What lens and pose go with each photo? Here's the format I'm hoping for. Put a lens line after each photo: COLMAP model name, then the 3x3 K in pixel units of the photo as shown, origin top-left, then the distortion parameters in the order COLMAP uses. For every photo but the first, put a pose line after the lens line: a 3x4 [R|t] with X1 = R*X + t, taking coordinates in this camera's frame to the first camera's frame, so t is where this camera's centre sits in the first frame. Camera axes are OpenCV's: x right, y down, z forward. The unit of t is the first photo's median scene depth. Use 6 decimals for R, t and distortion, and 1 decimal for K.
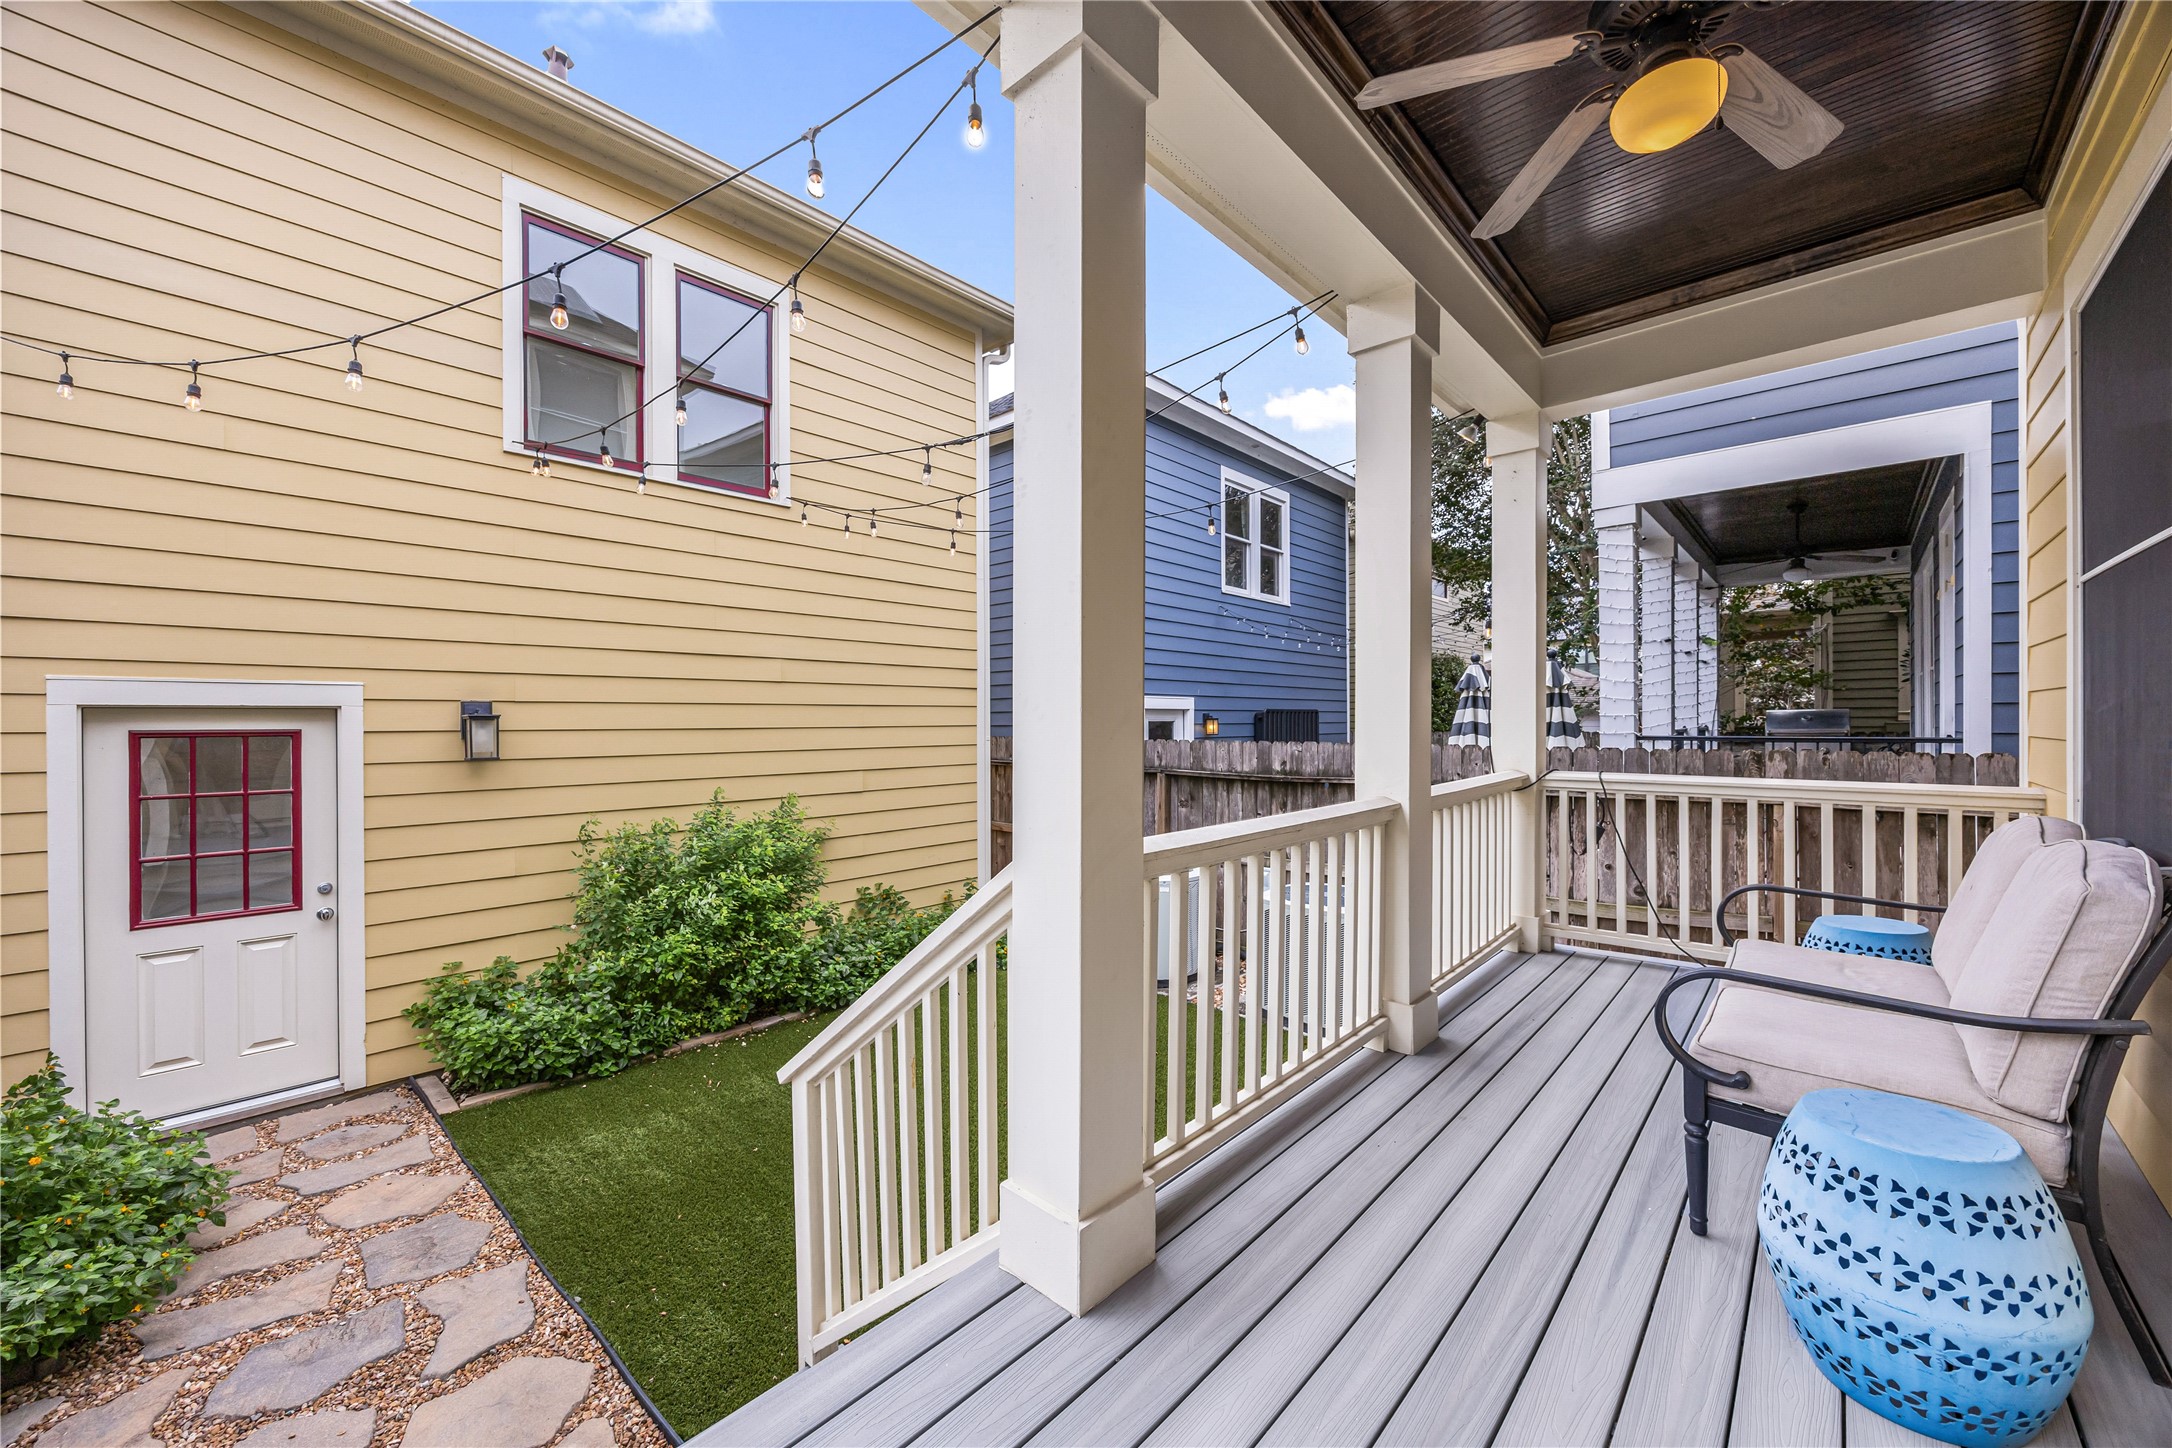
lens RADIAL K [[819.8, 0, 1086.0], [0, 819.8, 724.0], [0, 0, 1]] dist [-0.001549, 0.000003]
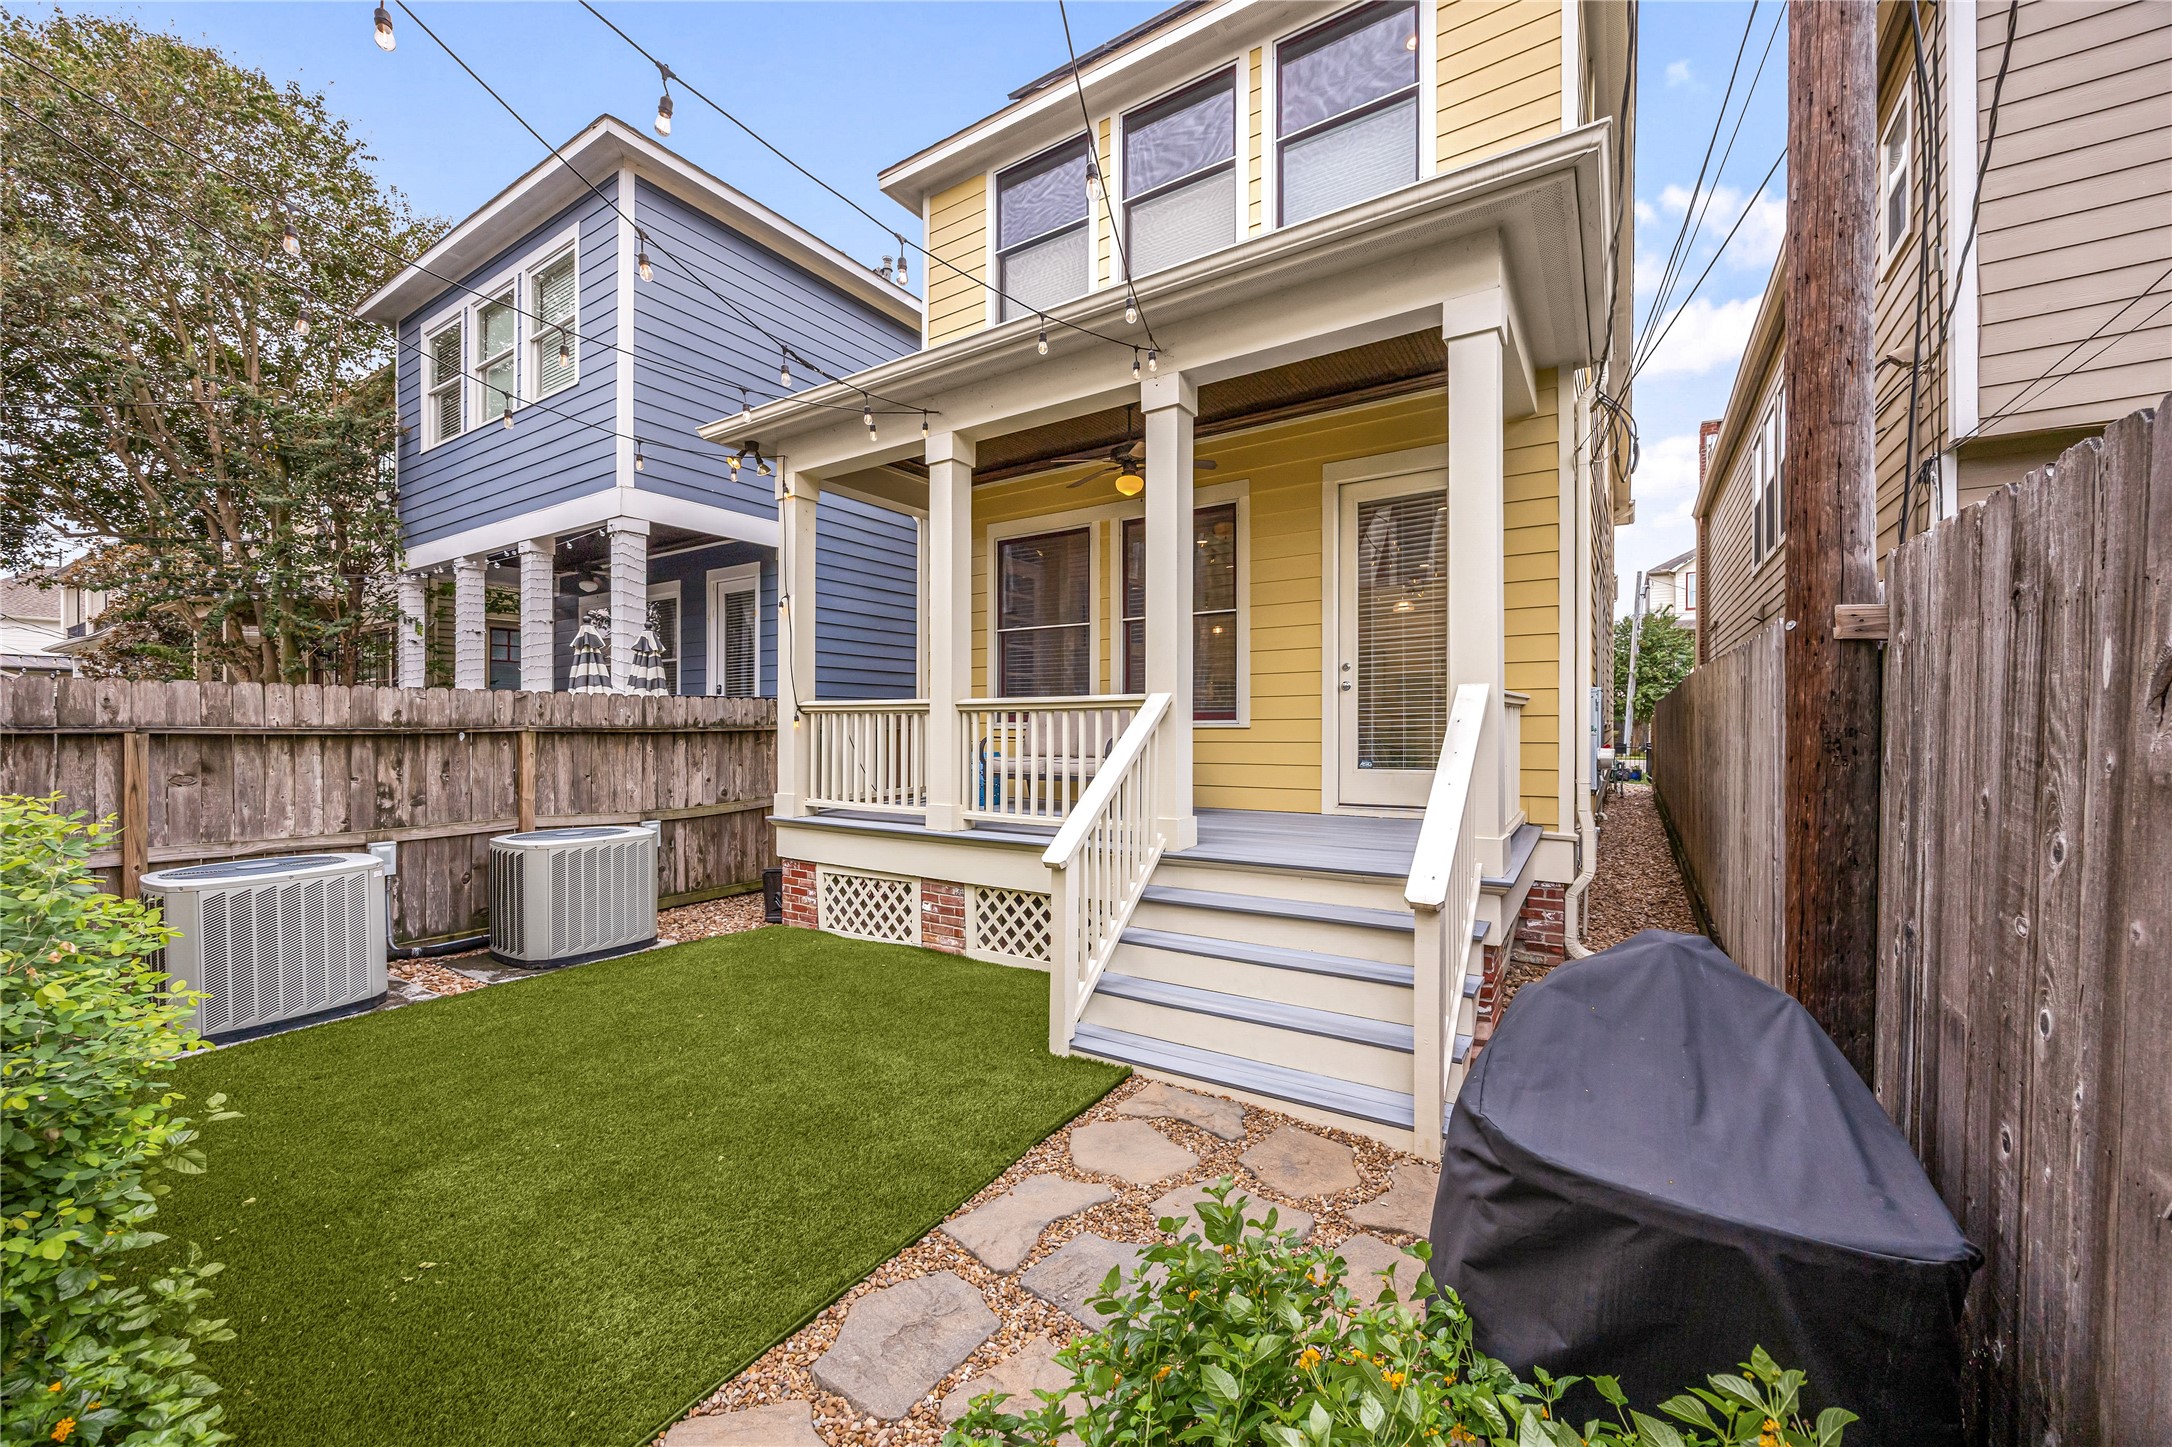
lens RADIAL K [[819.8, 0, 1086.0], [0, 819.8, 723.5], [0, 0, 1]] dist [-0.001549, 0.000003]
pose [[-0.167715, 0.009618, 0.985789, -0.687250], [0.007487, 0.999936, -0.008483, 0.070134], [-0.985807, 0.005958, -0.167776, 0.446319]]
